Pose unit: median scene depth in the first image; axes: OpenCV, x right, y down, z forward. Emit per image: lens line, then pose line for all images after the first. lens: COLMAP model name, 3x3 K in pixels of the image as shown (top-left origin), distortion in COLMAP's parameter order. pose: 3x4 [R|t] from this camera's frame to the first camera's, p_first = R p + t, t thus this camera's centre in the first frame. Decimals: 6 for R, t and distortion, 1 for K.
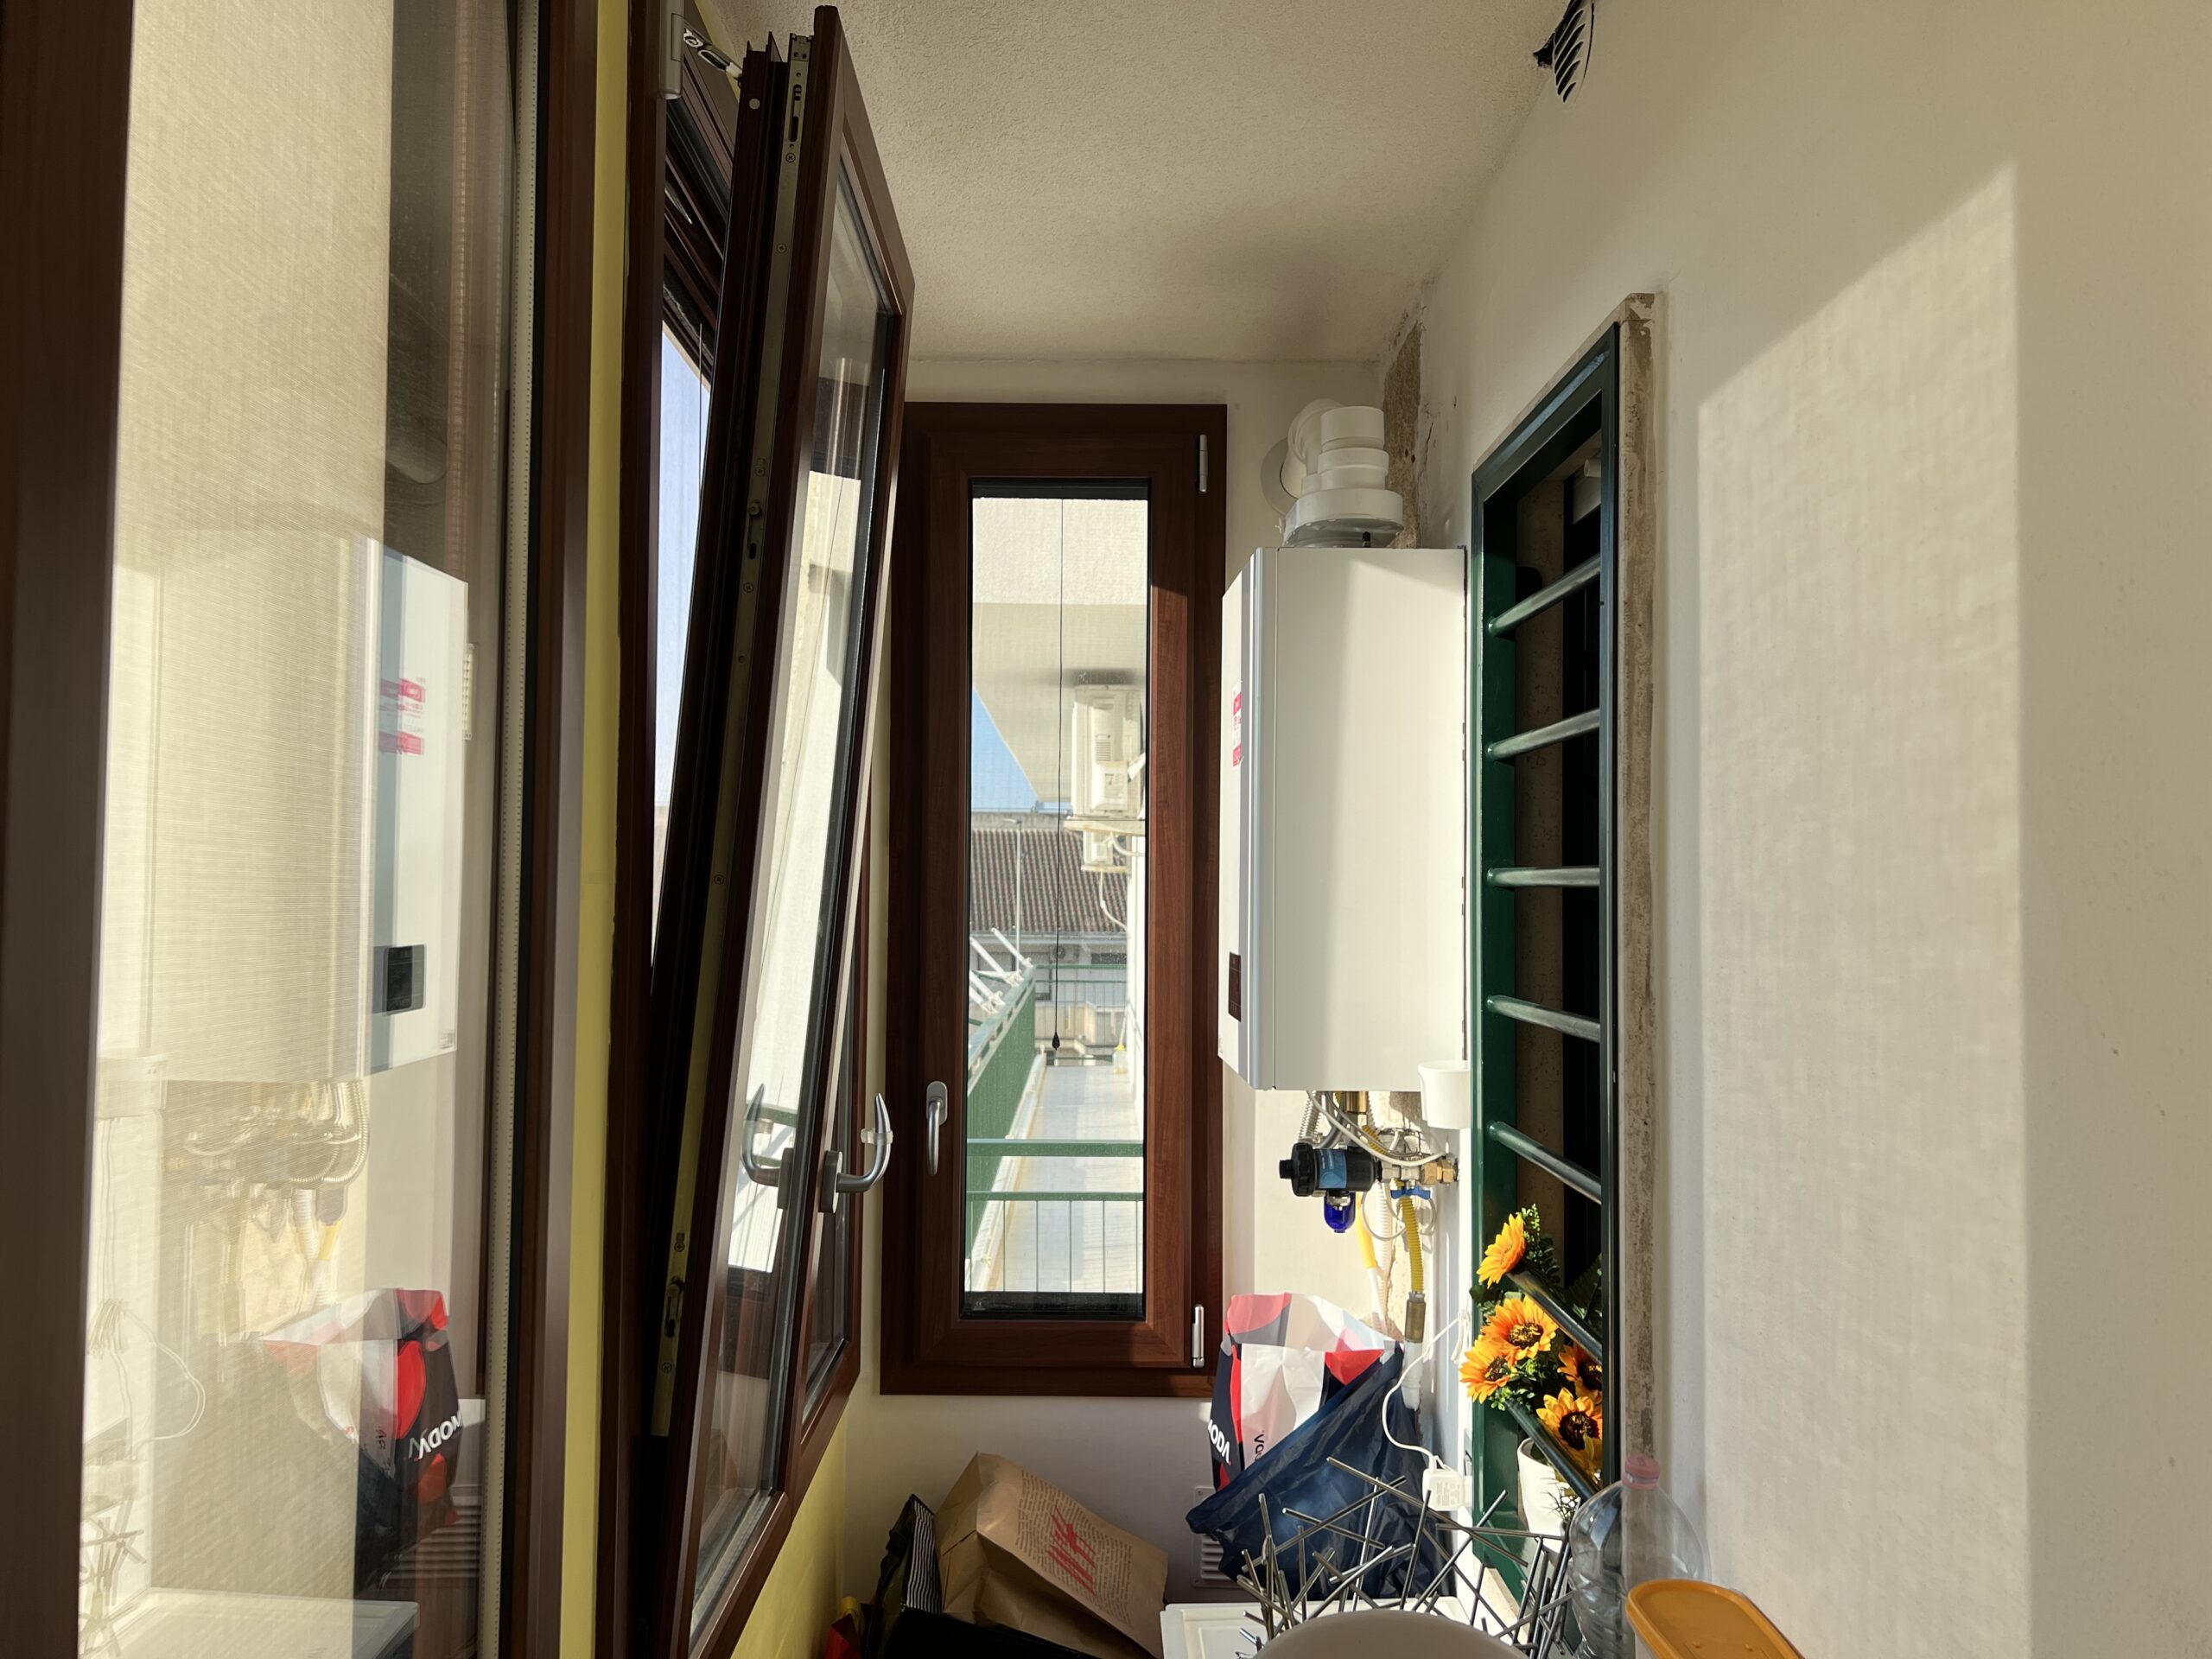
lens RADIAL K [[1650.0, 0, 1105.5], [0, 1650.0, 832.0], [0, 0, 1]] dist [0.047413, -0.054306]
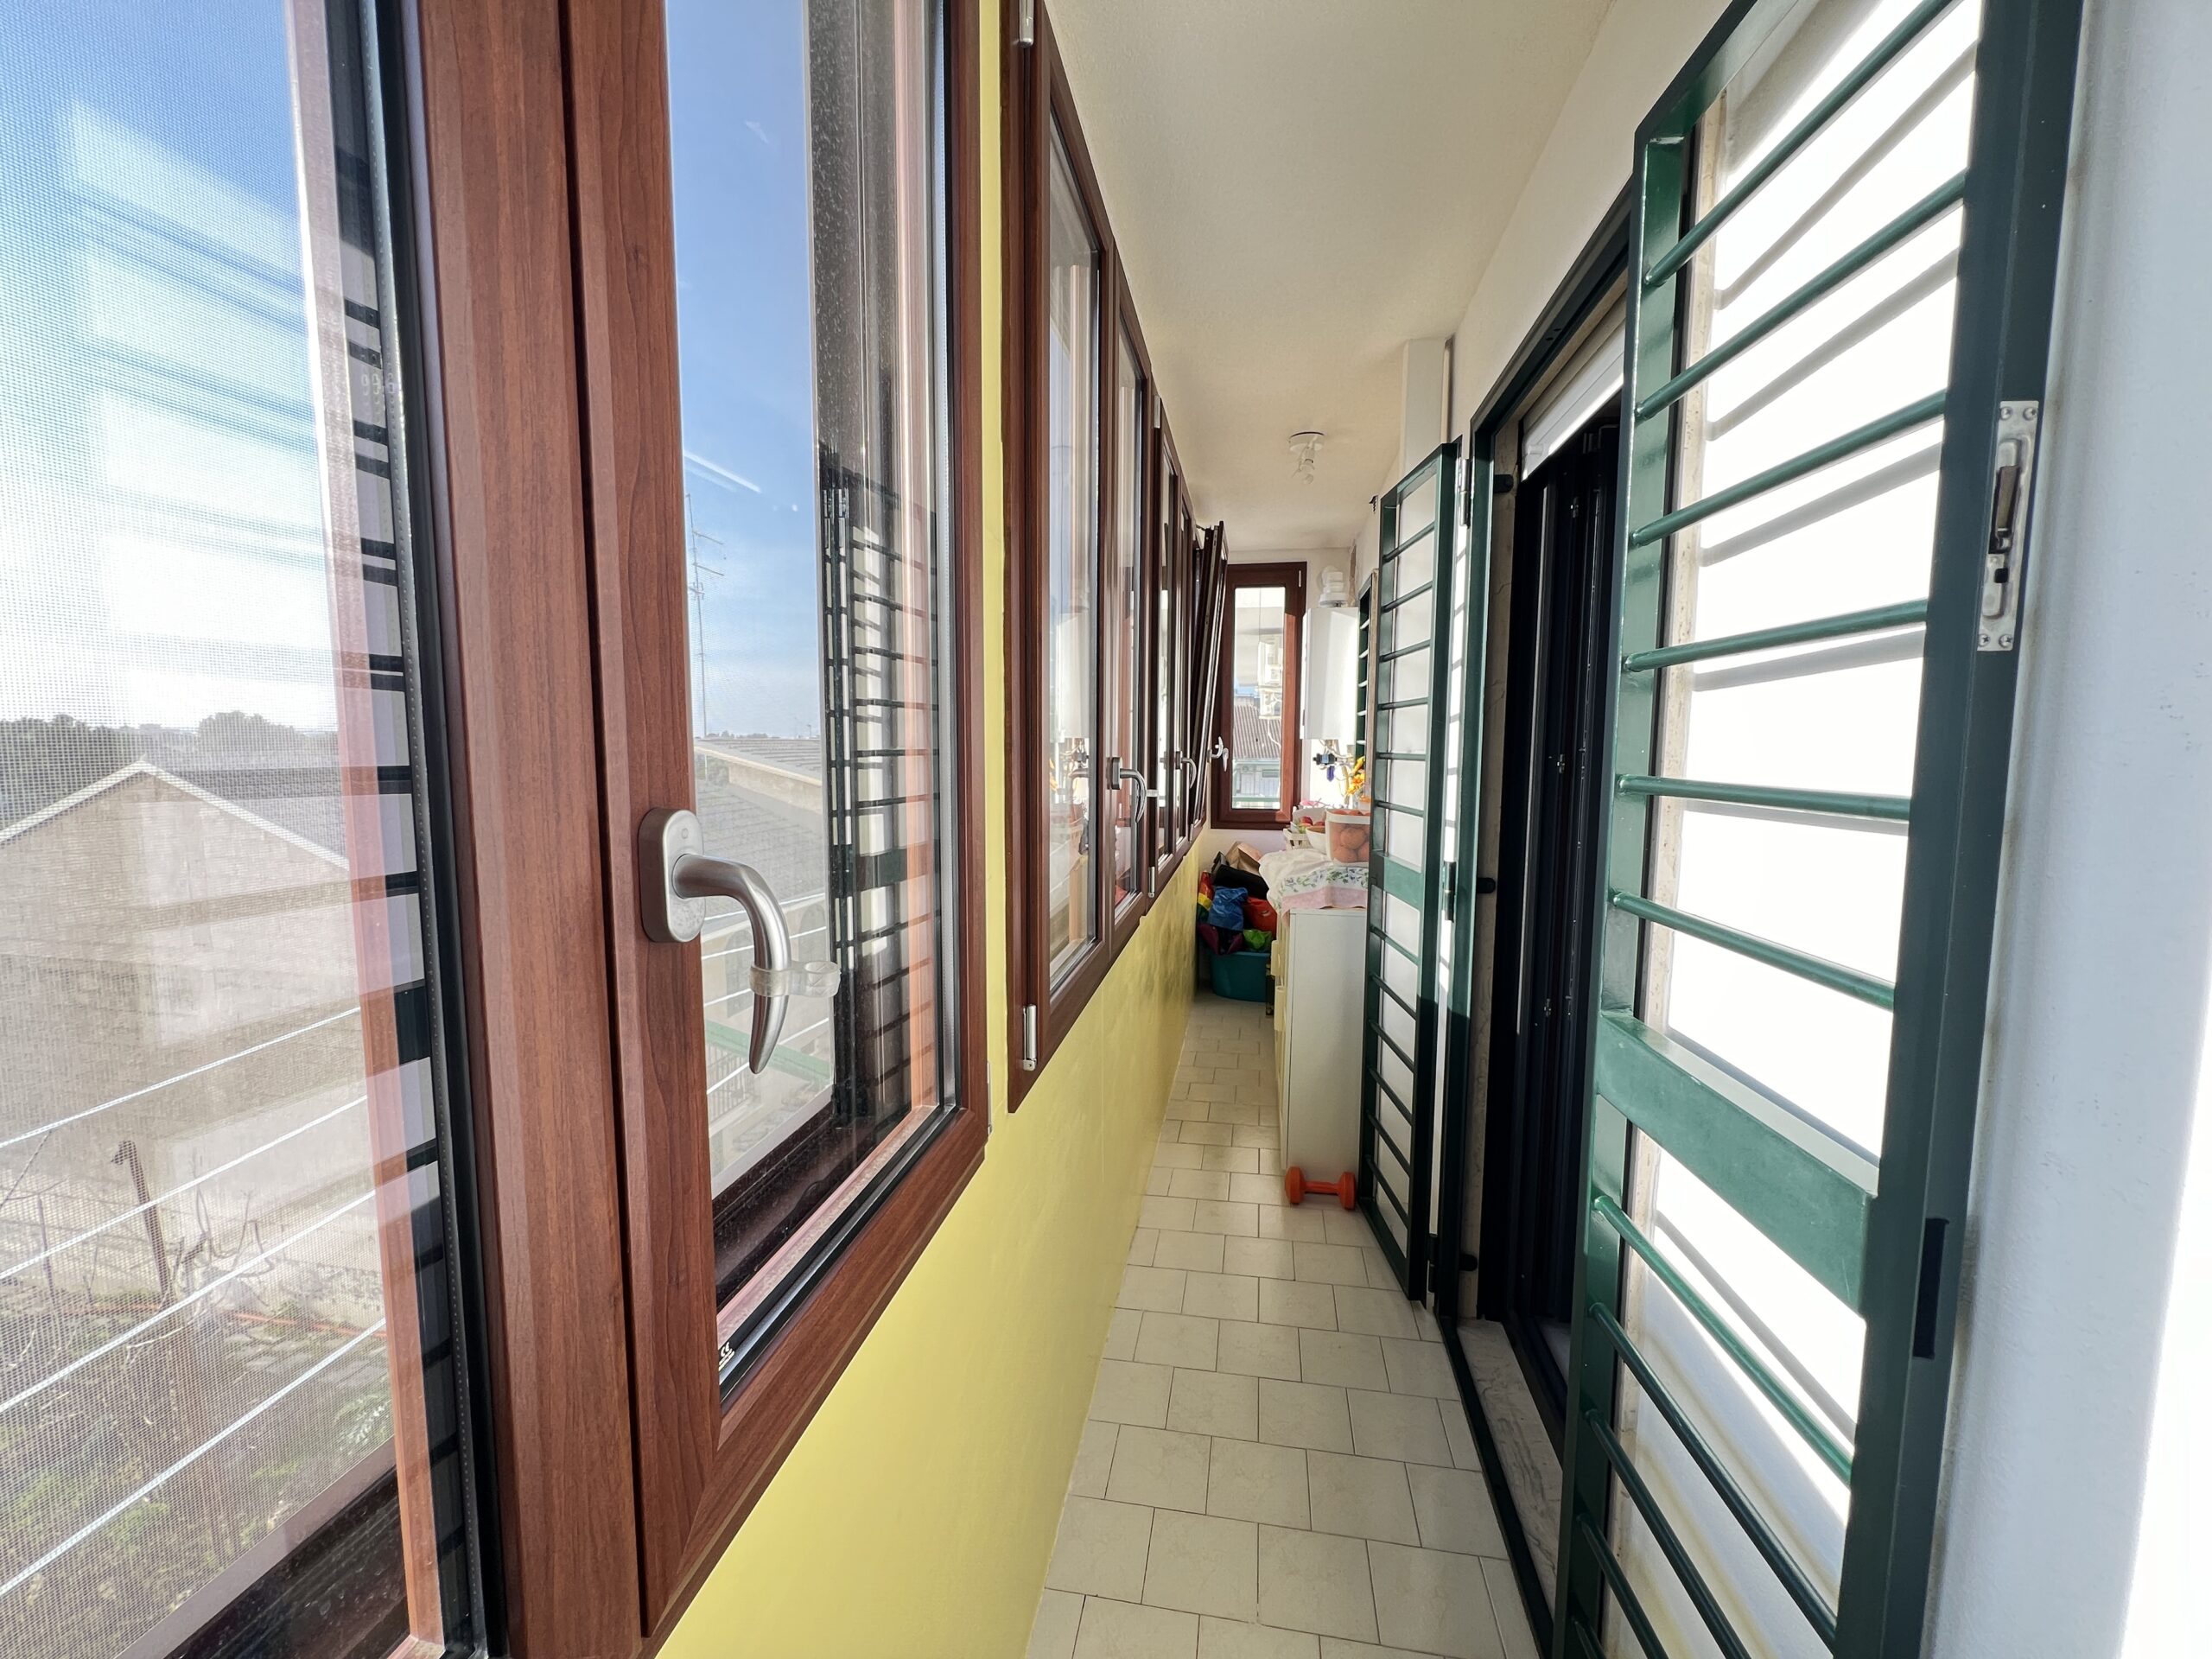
lens RADIAL K [[885.6, 0, 1094.6], [0, 885.6, 825.3], [0, 0, 1]] dist [-0.003815, 0.000331]
pose [[0.981116, 0.010809, -0.193116, -0.003224], [0.014870, 0.991267, 0.131030, 0.058377], [0.192846, -0.131427, 0.972387, -1.123578]]
